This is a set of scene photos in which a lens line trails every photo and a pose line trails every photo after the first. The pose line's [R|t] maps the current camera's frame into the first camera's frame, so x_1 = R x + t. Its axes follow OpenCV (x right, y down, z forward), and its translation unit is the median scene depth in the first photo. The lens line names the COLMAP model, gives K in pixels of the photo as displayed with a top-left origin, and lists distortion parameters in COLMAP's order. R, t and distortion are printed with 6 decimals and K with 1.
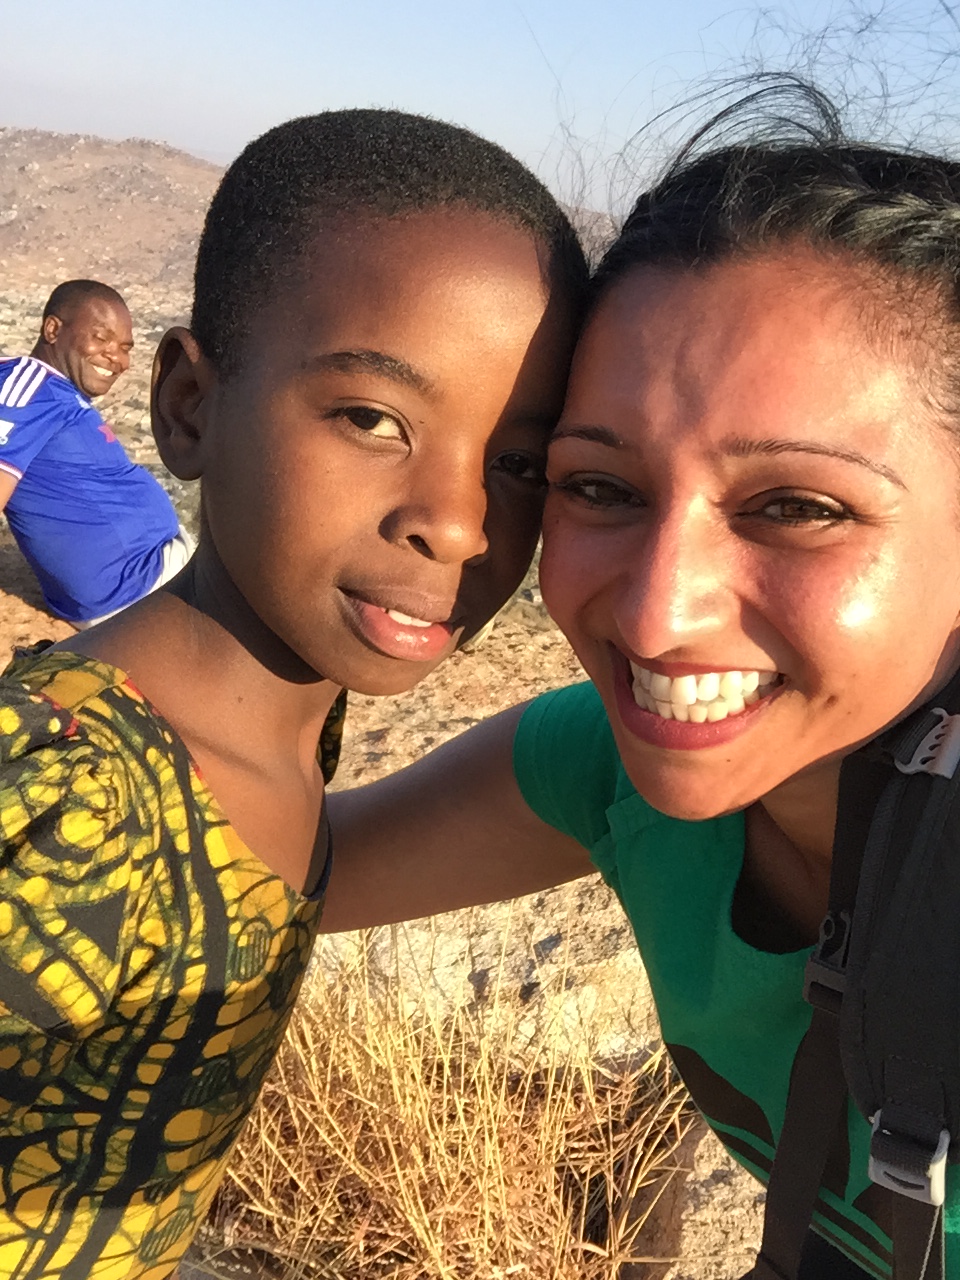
lens RADIAL K [[1149.3, 0, 500.8], [0, 1149.3, 634.4], [0, 0, 1]] dist [0.031227, -0.073361]
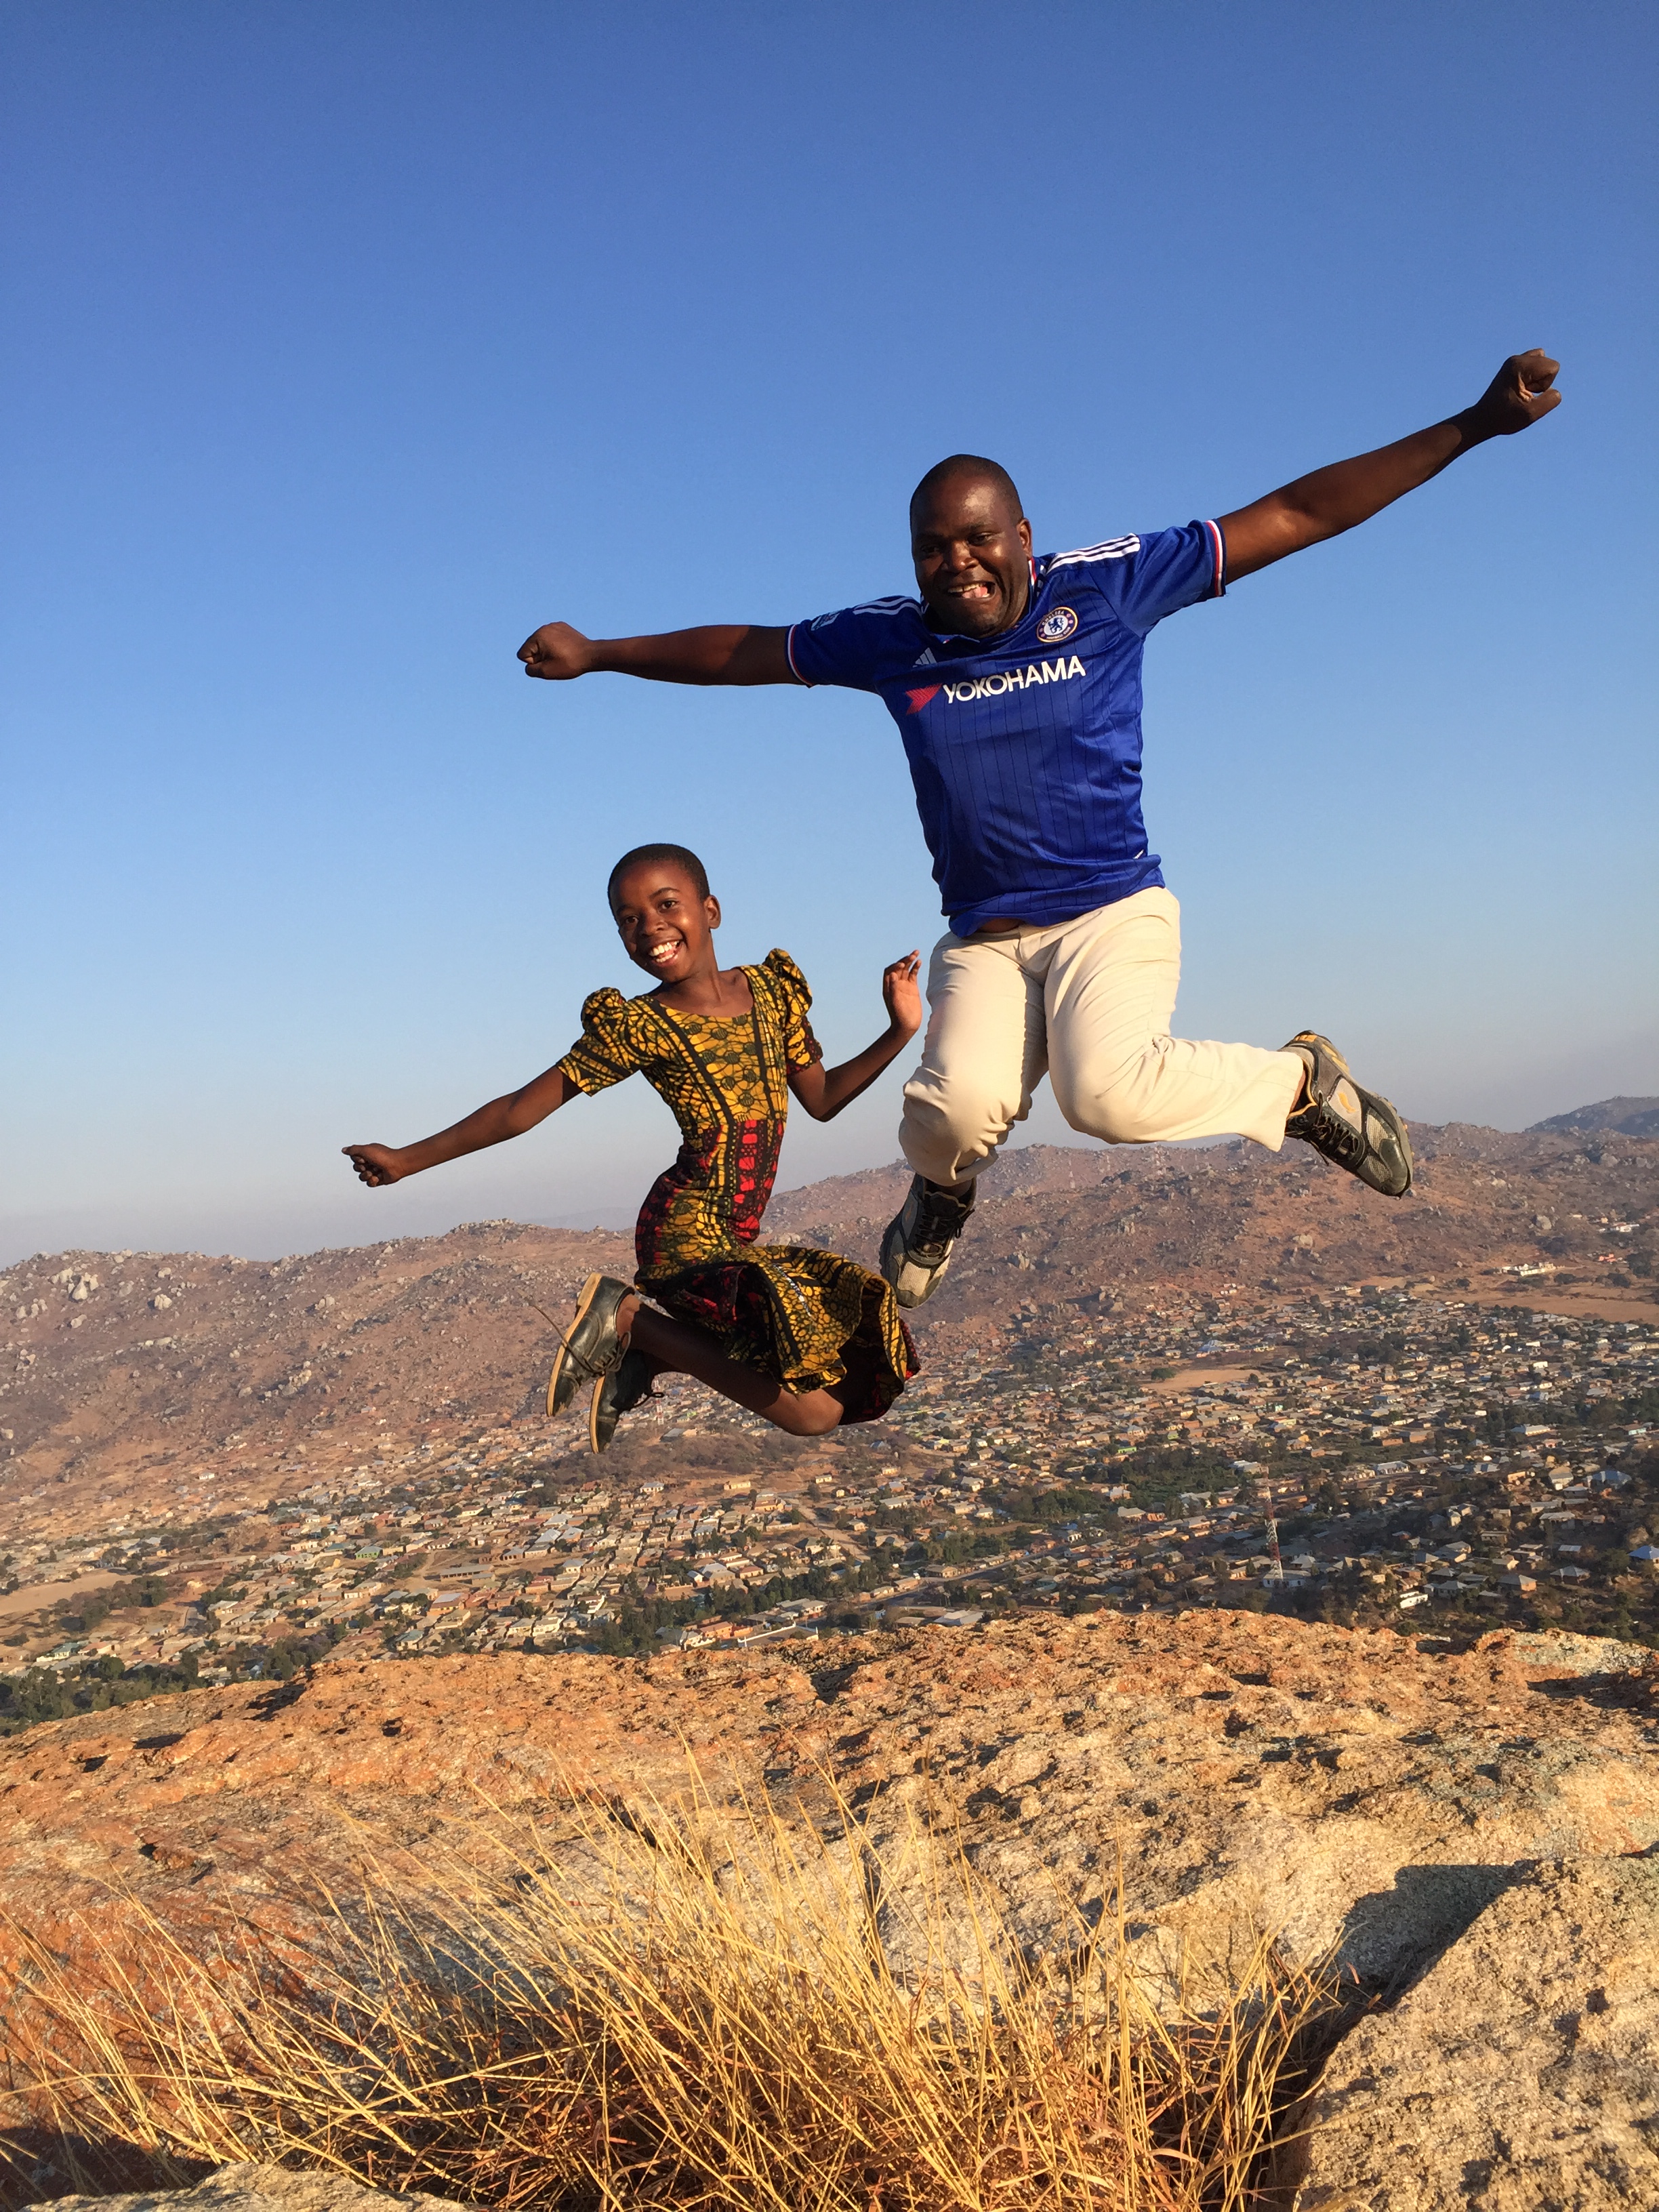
lens RADIAL K [[1842.1, 0, 853.6], [0, 1842.1, 1140.2], [0, 0, 1]] dist [0.063217, -0.061496]
pose [[0.961242, -0.266668, -0.070011, 0.064801], [0.220801, 0.896655, -0.383740, 0.165644], [0.165107, 0.353409, 0.920783, -0.202490]]
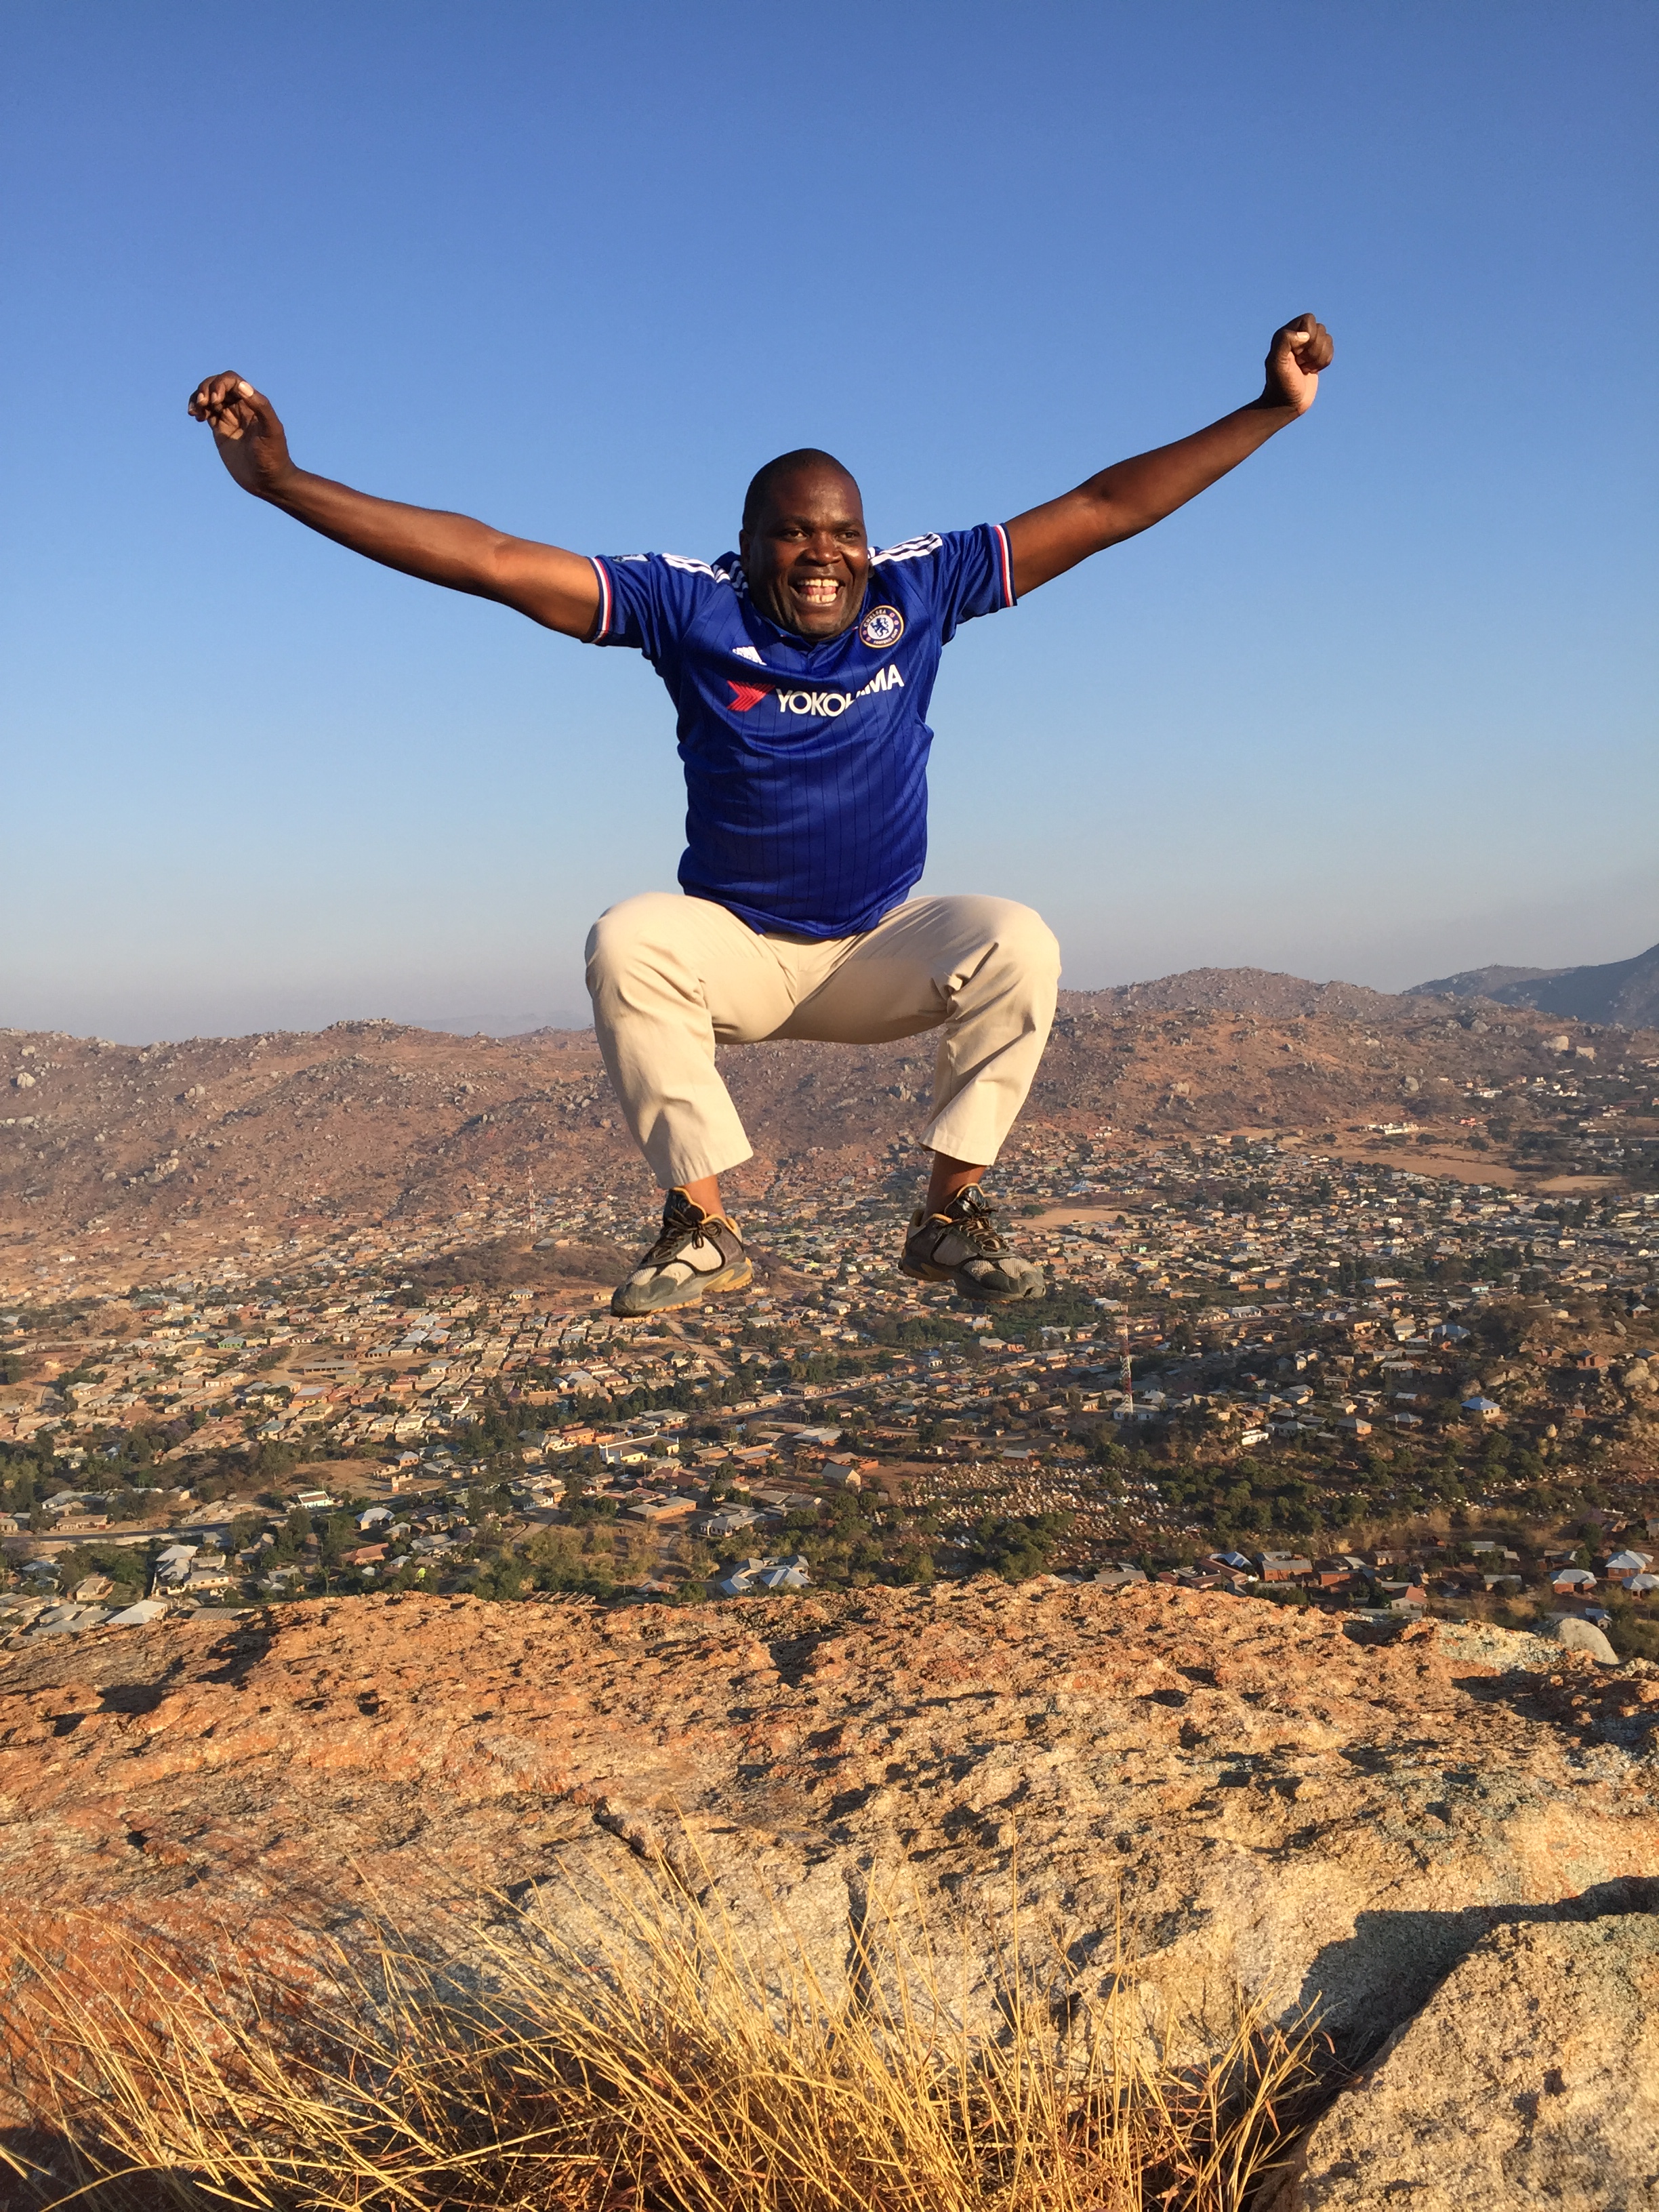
lens RADIAL K [[1842.1, 0, 844.3], [0, 1842.1, 1129.3], [0, 0, 1]] dist [0.063217, -0.061496]
pose [[0.978692, -0.202375, -0.034736, 0.023366], [0.183961, 0.939334, -0.289498, 0.055400], [0.091216, 0.276939, 0.956548, -0.242783]]
